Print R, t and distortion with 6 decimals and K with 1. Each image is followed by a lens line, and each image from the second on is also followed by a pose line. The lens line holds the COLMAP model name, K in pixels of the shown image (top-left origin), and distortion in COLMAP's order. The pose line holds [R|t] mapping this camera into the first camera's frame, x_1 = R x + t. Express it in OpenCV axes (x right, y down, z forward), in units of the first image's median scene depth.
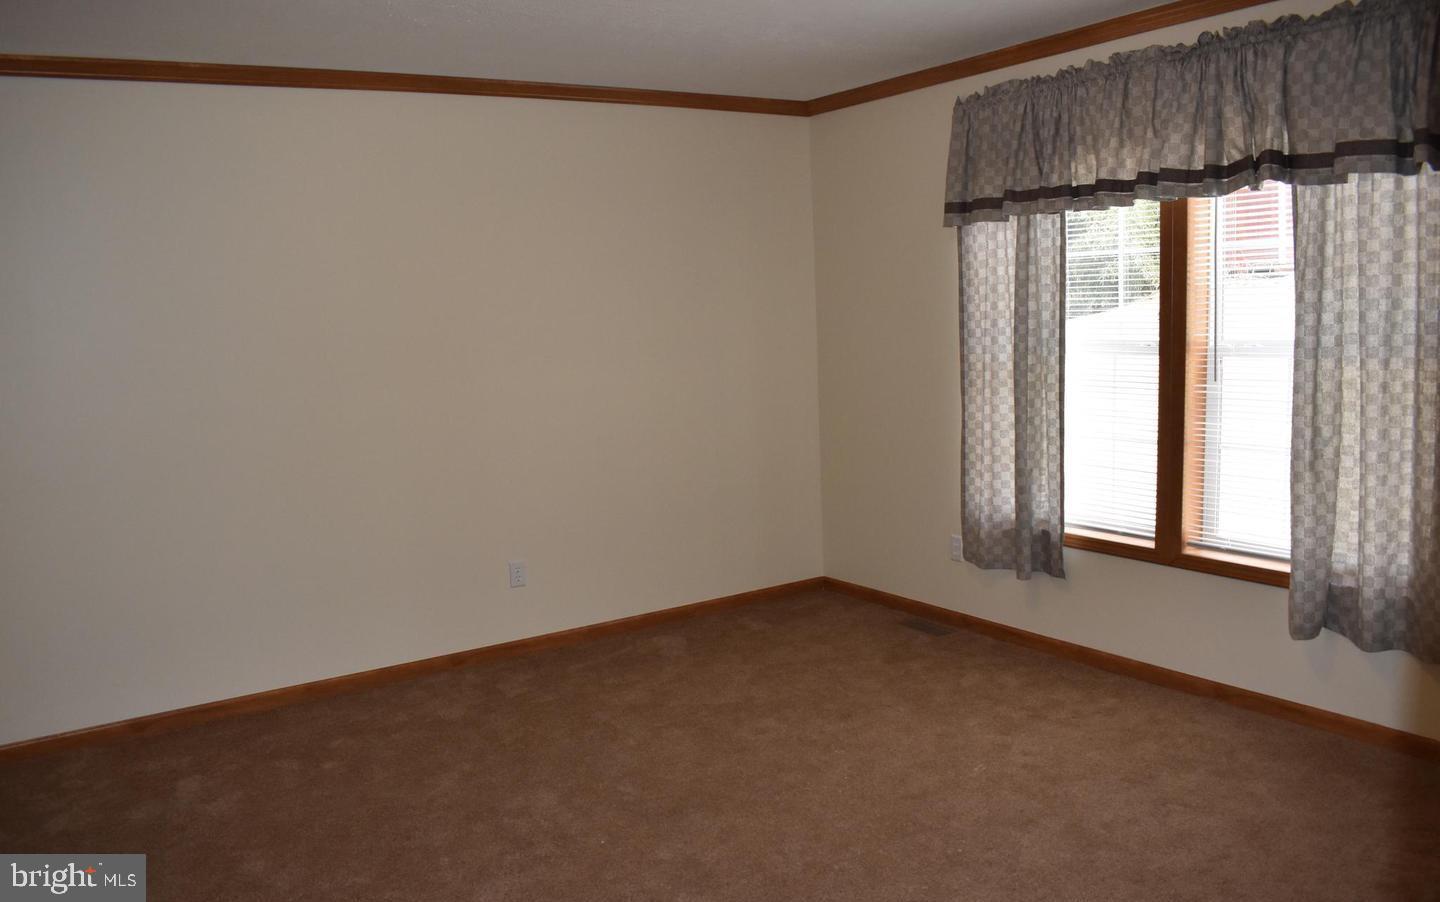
lens RADIAL K [[1154.1, 0, 691.2], [0, 1154.1, 463.3], [0, 0, 1]] dist [-0.015651, -0.016834]
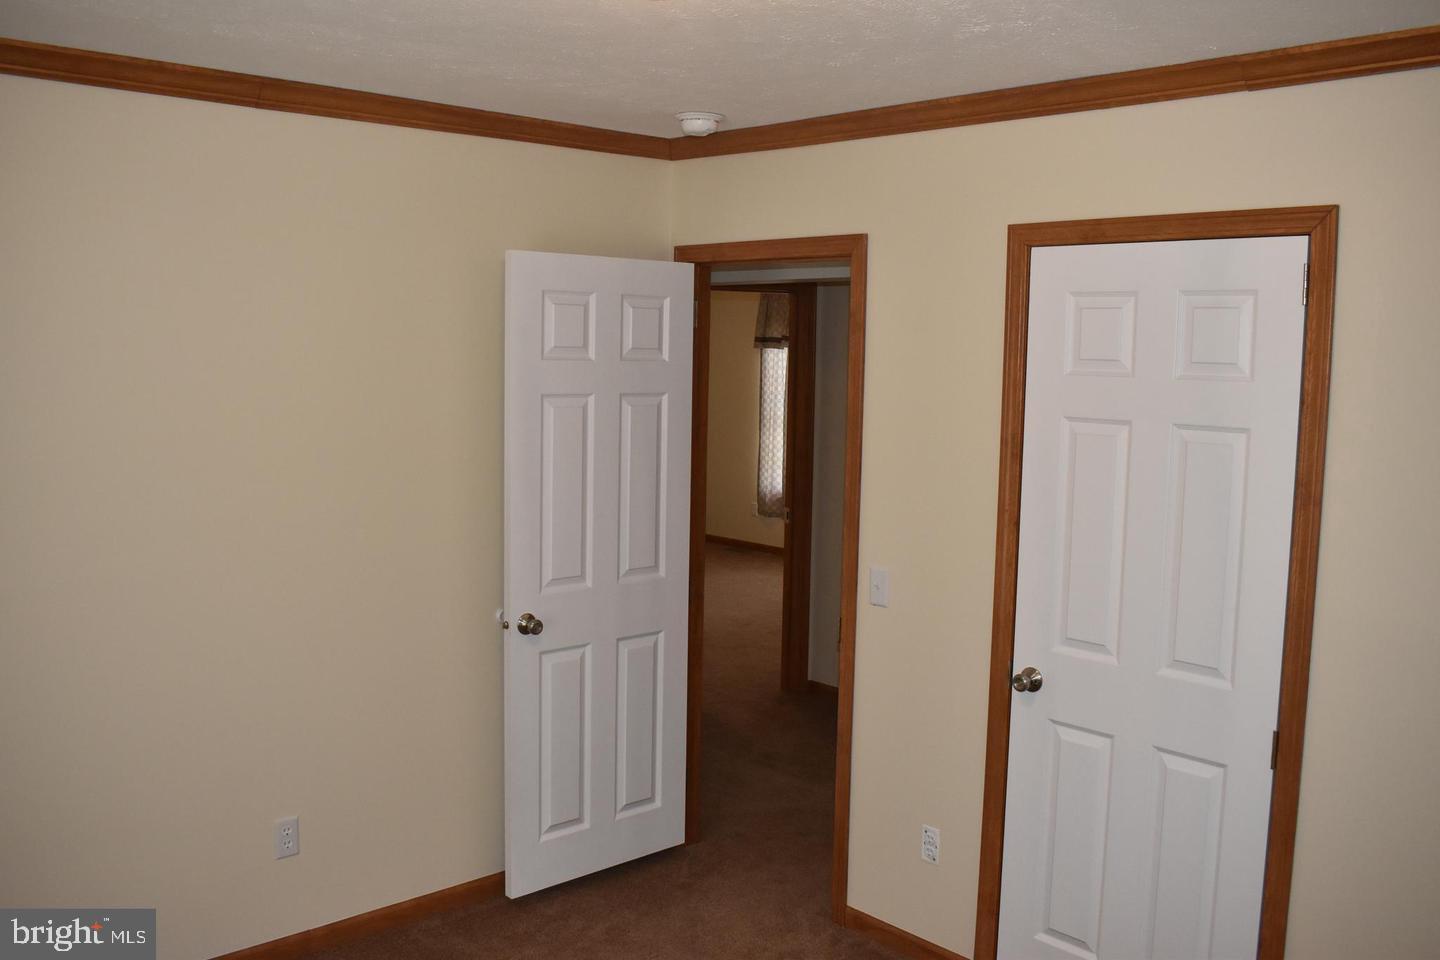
lens RADIAL K [[1299.0, 0, 721.8], [0, 1299.0, 481.9], [0, 0, 1]] dist [-0.070749, 0.030396]
pose [[0.978814, 0.049861, 0.198590, -0.306569], [-0.038246, 0.997349, -0.061899, 0.190924], [-0.201150, 0.052993, 0.978126, -1.335798]]
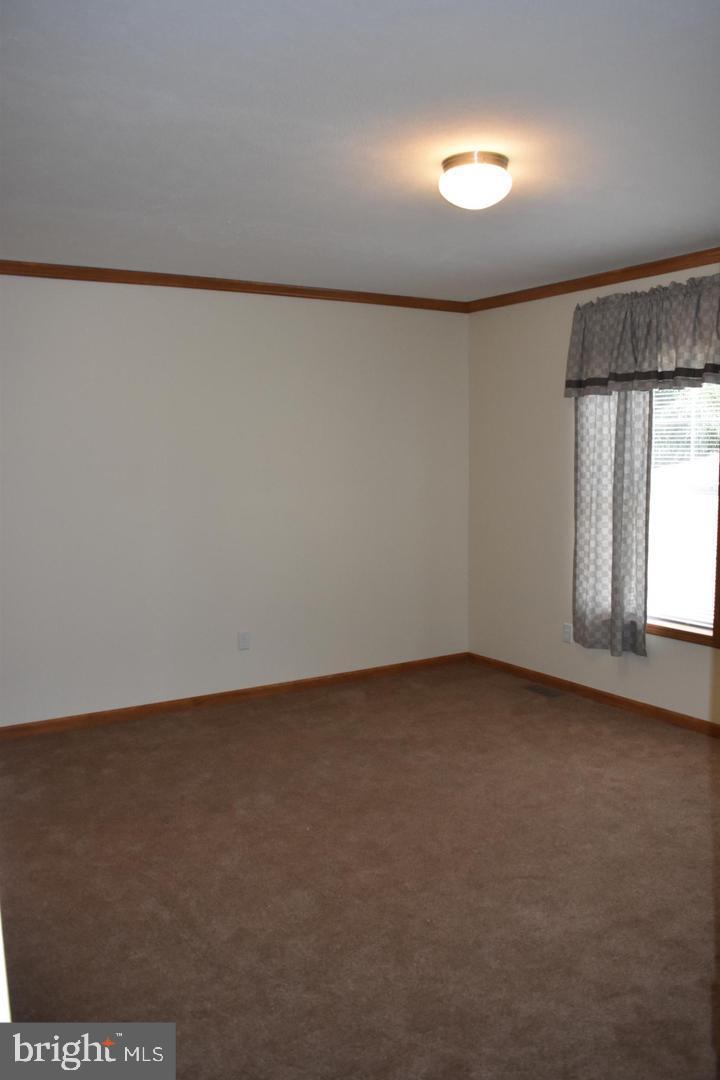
lens RADIAL K [[884.8, 0, 357.9], [0, 884.8, 533.1], [0, 0, 1]] dist [-0.027037, 0.003382]
pose [[0.999327, 0.035307, -0.009919, -0.011812], [-0.035674, 0.998577, -0.039632, 0.007507], [0.008506, 0.039960, 0.999165, -0.051499]]
